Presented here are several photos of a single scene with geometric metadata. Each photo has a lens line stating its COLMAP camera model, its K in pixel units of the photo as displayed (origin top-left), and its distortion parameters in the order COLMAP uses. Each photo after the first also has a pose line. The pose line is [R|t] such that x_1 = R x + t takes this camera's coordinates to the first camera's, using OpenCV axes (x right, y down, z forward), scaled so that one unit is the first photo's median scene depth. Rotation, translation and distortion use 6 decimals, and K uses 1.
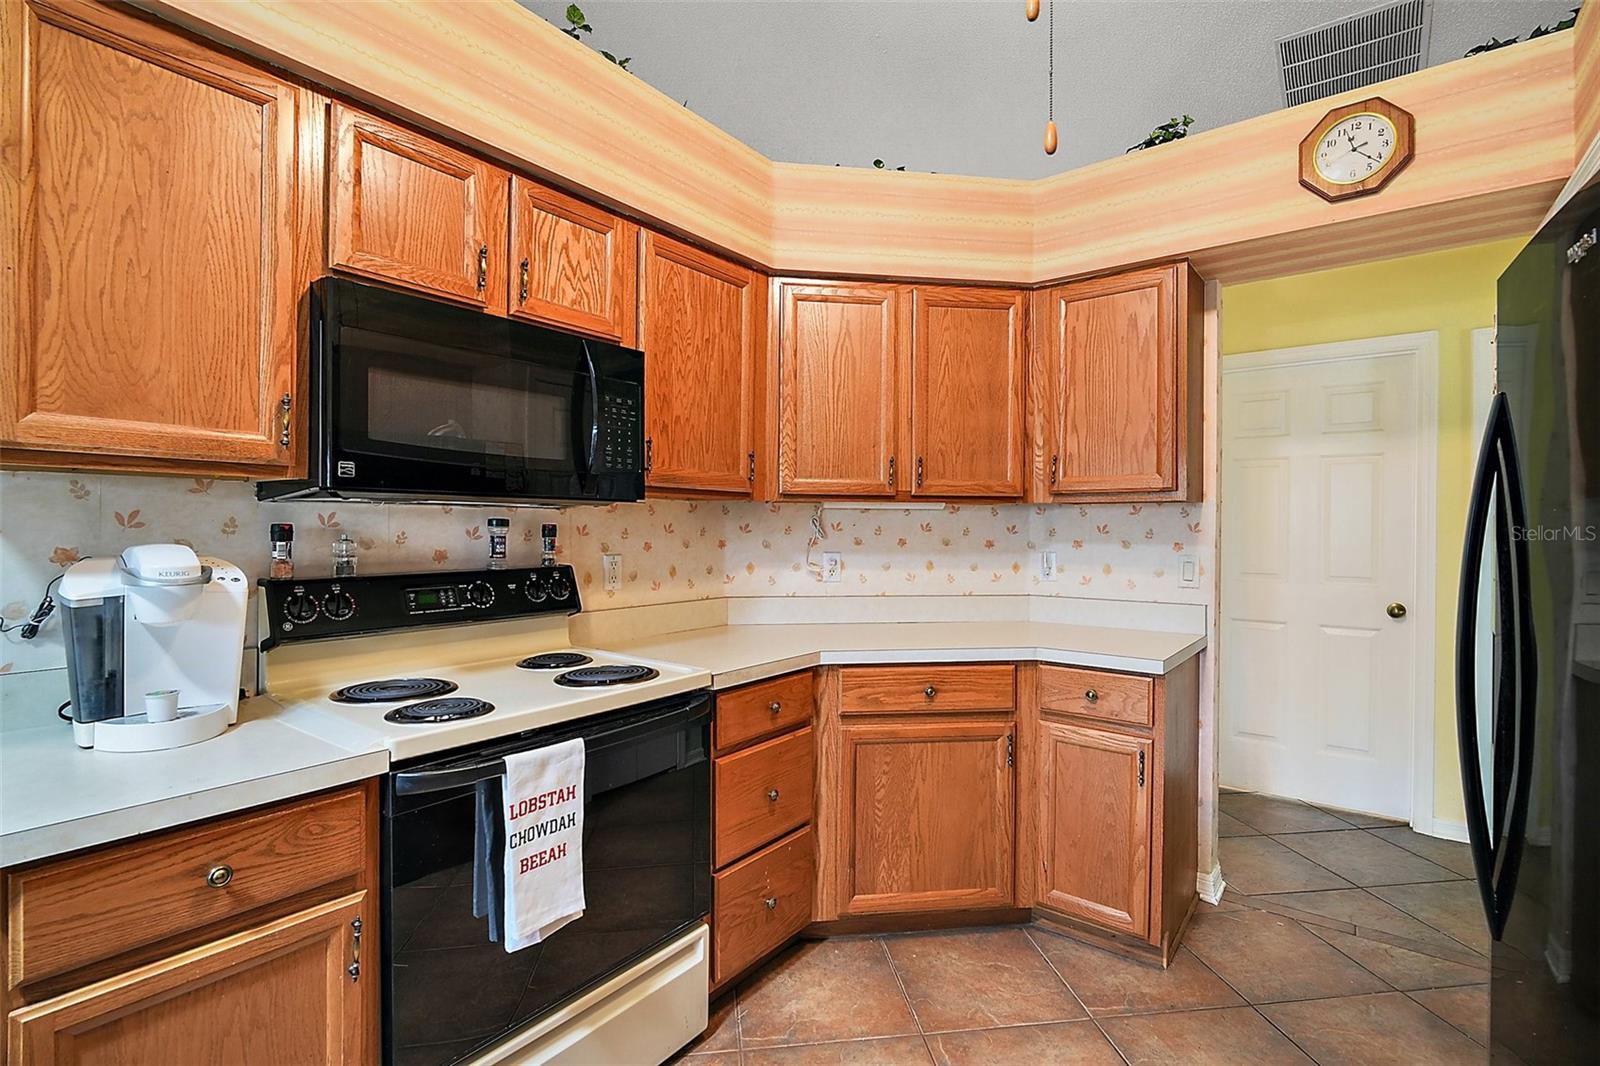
lens RADIAL K [[739.7, 0, 794.2], [0, 739.7, 529.7], [0, 0, 1]] dist [-0.008867, 0.000393]
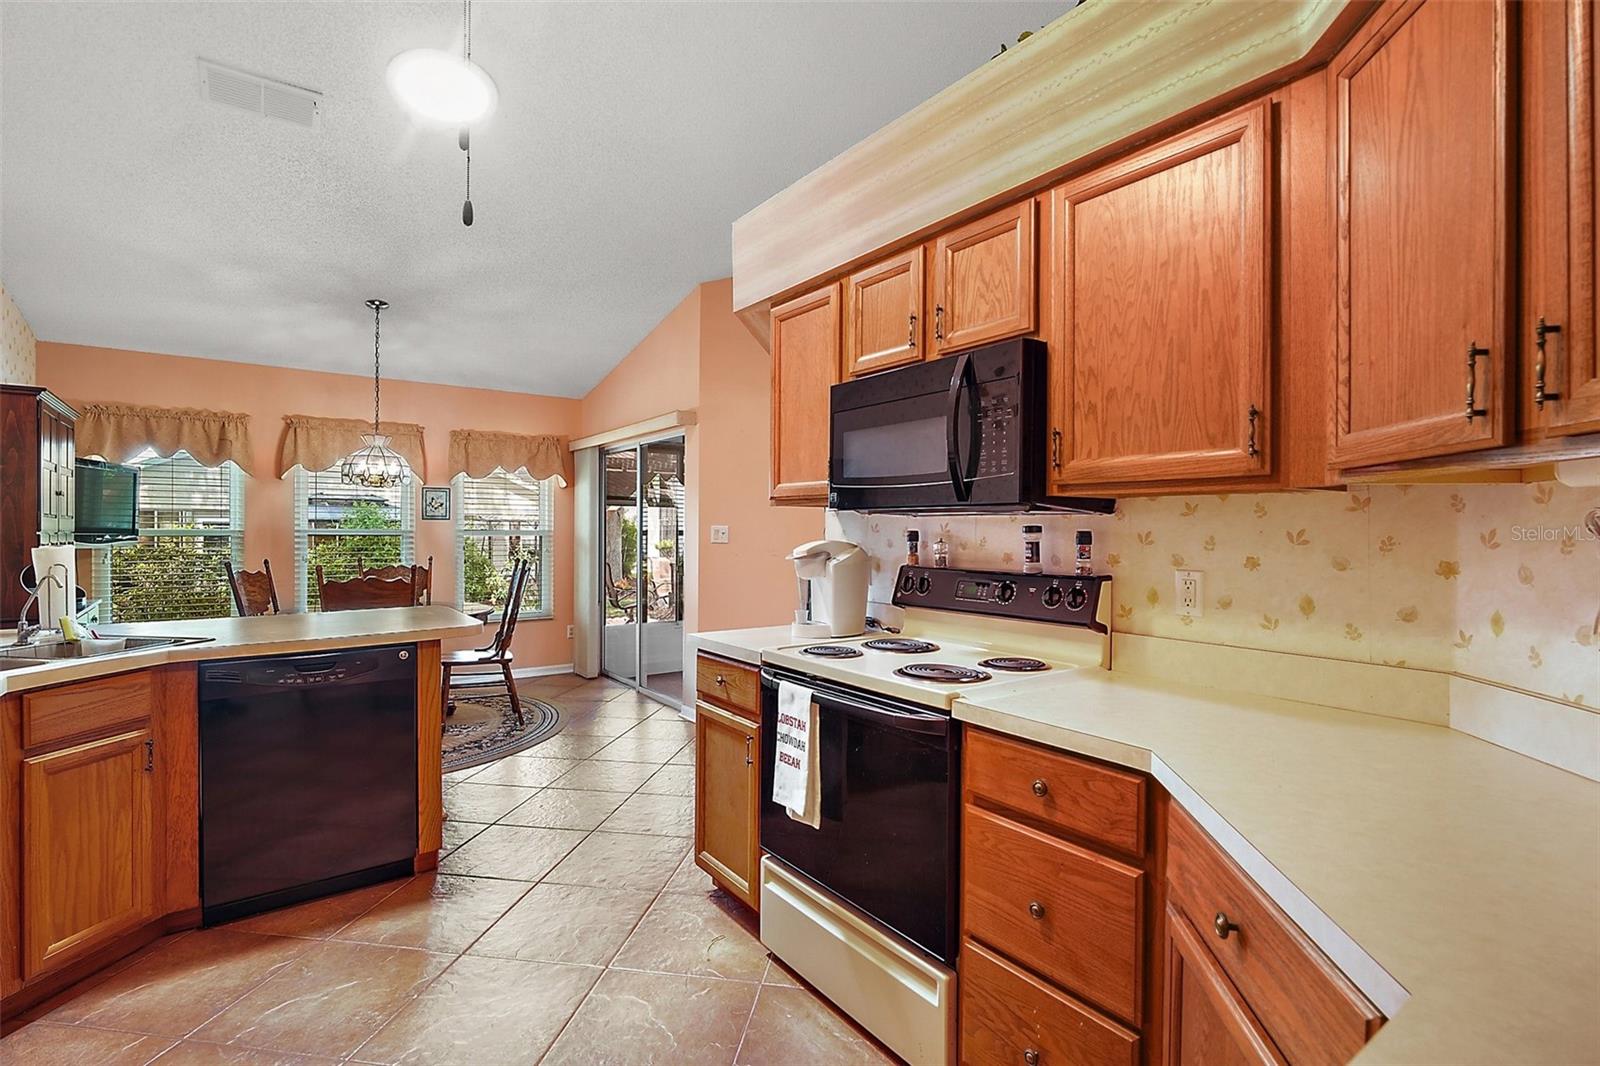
lens RADIAL K [[739.7, 0, 788.0], [0, 739.7, 529.9], [0, 0, 1]] dist [-0.008867, 0.000393]
pose [[-0.291988, -0.007562, -0.956392, 0.626259], [-0.012046, 0.999919, -0.004229, -0.000097], [0.956346, 0.010286, -0.292056, 0.843614]]
